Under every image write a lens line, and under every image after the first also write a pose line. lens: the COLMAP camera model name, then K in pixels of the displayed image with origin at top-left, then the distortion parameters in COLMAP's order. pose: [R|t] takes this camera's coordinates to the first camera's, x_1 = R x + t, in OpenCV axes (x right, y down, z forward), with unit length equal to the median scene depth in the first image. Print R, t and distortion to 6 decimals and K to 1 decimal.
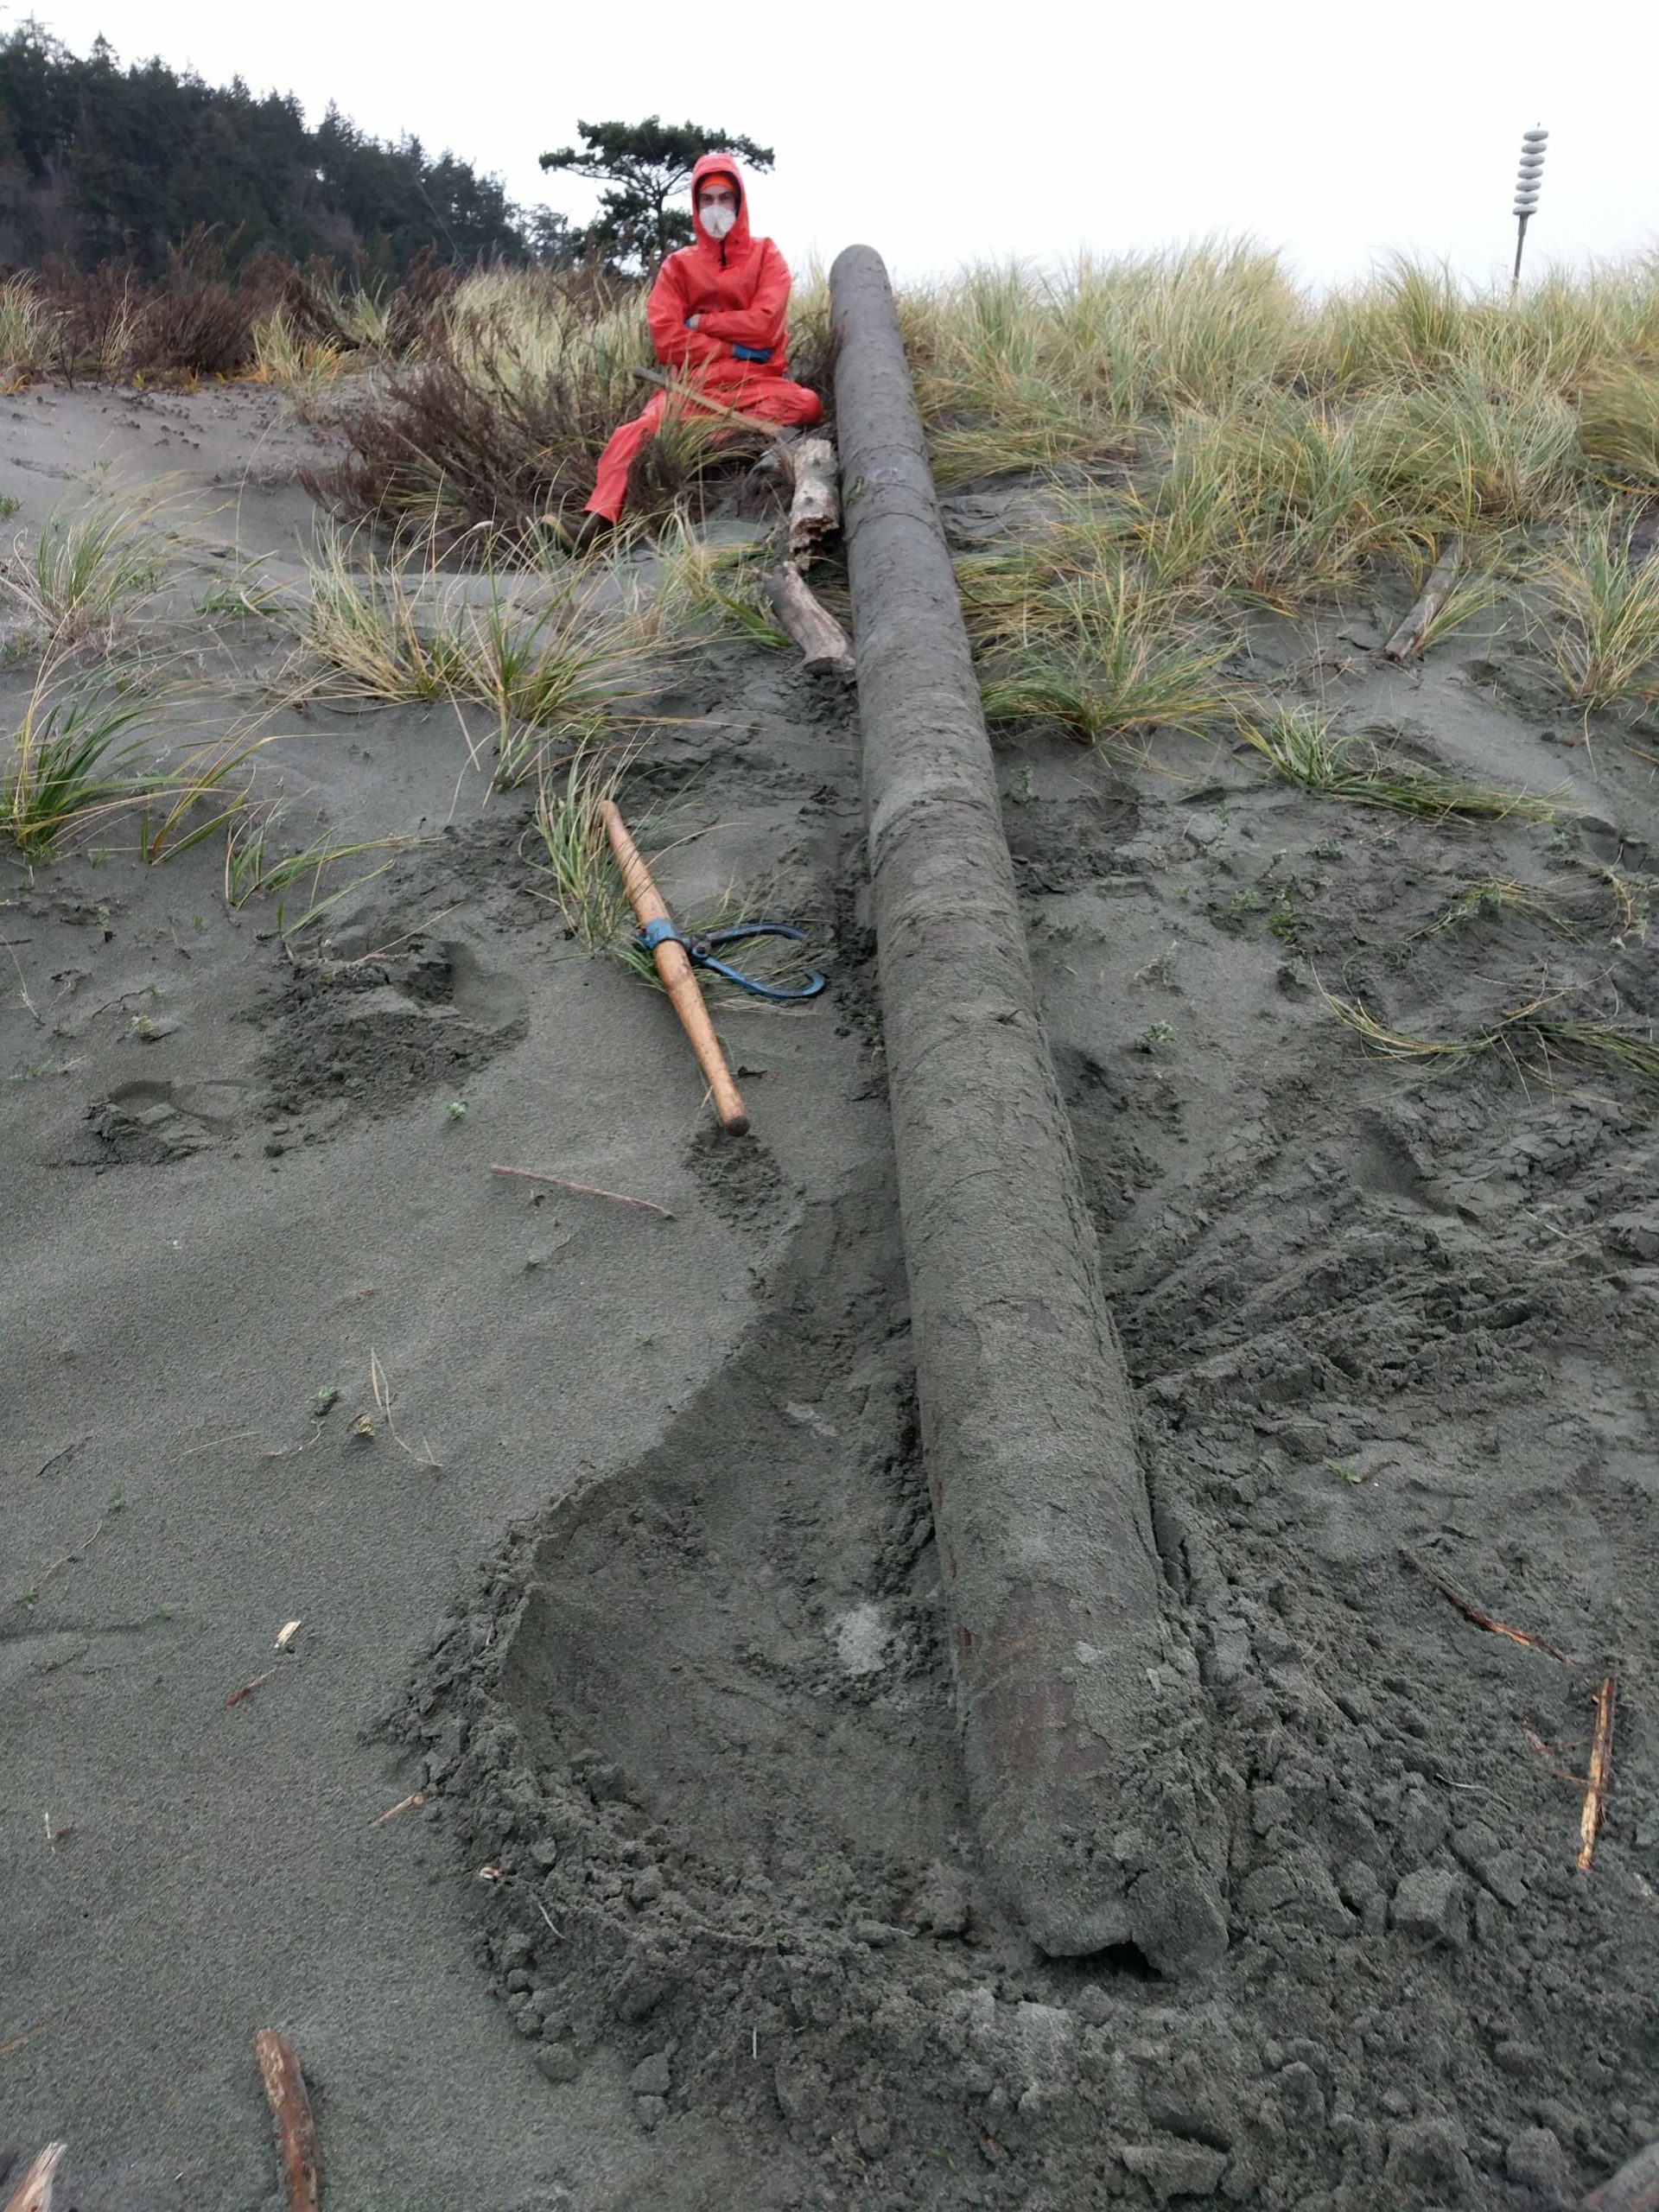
lens RADIAL K [[1686.4, 0, 832.2], [0, 1686.4, 1104.7], [0, 0, 1]] dist [0.020391, -0.012001]
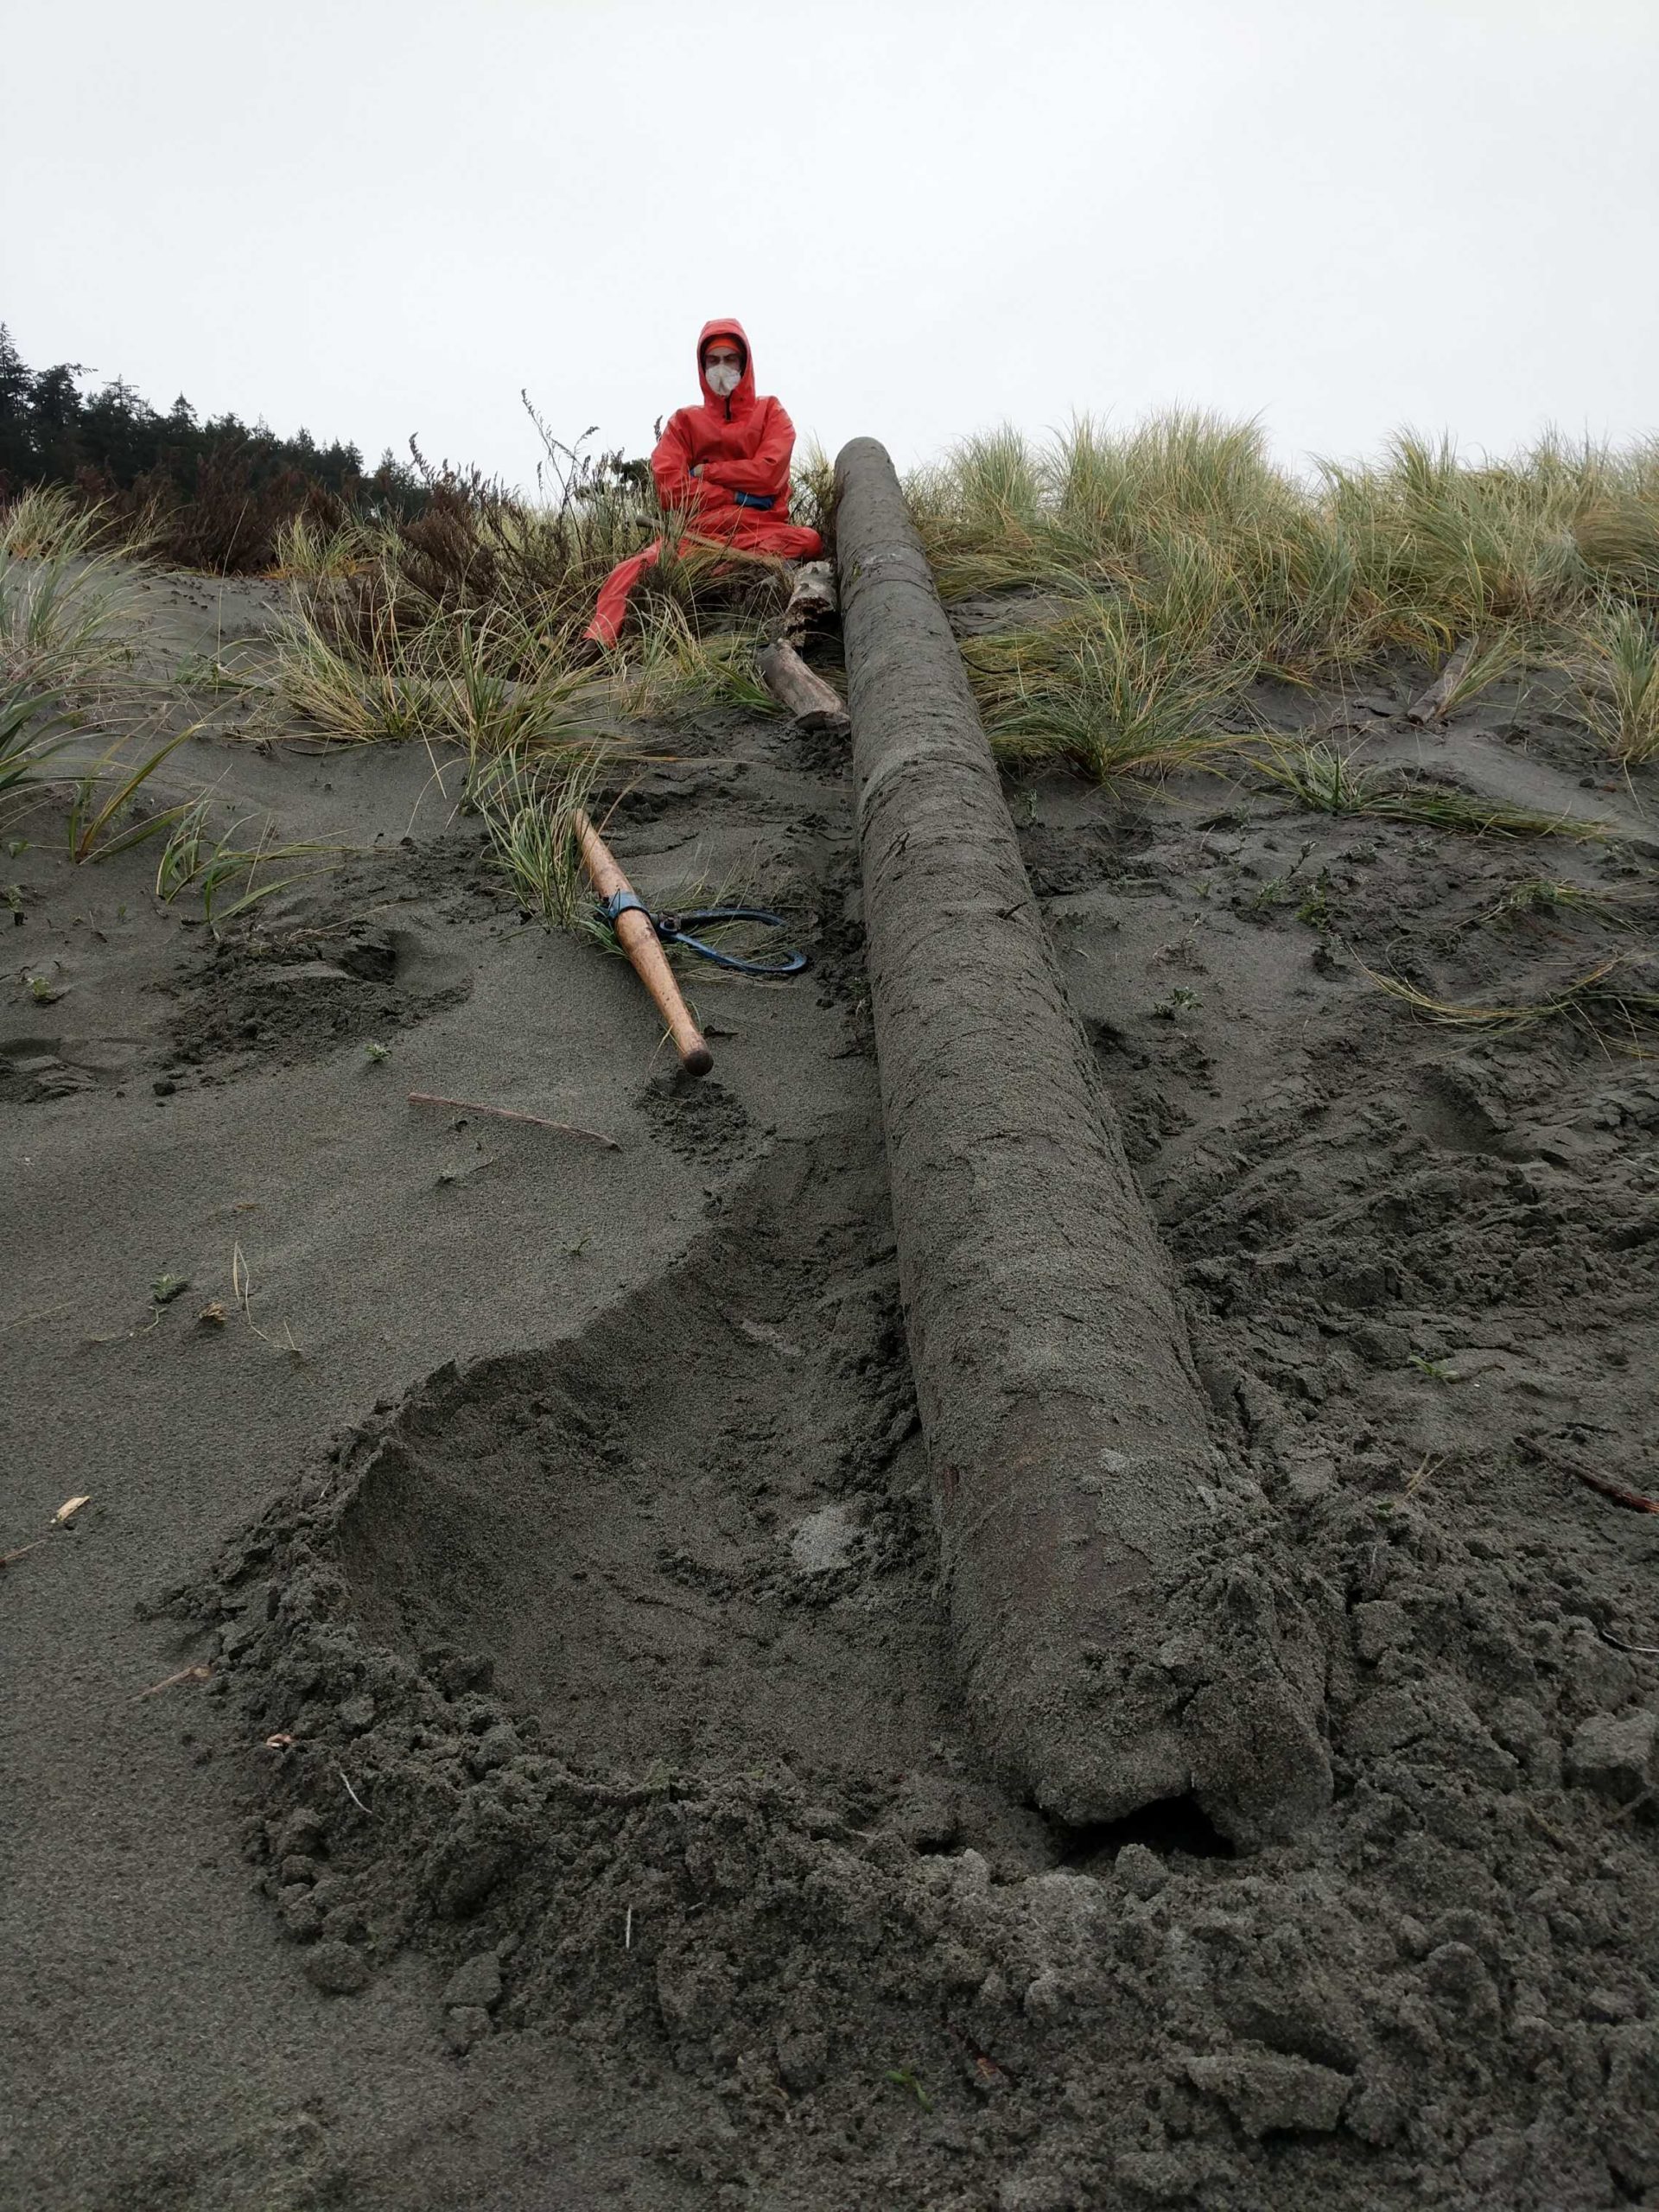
lens RADIAL K [[1686.4, 0, 825.6], [0, 1686.4, 1110.7], [0, 0, 1]] dist [0.020391, -0.012001]
pose [[0.999913, 0.002765, -0.012880, 0.024305], [-0.004835, 0.986511, -0.163623, 0.212526], [0.012254, 0.163671, 0.986439, 0.179271]]
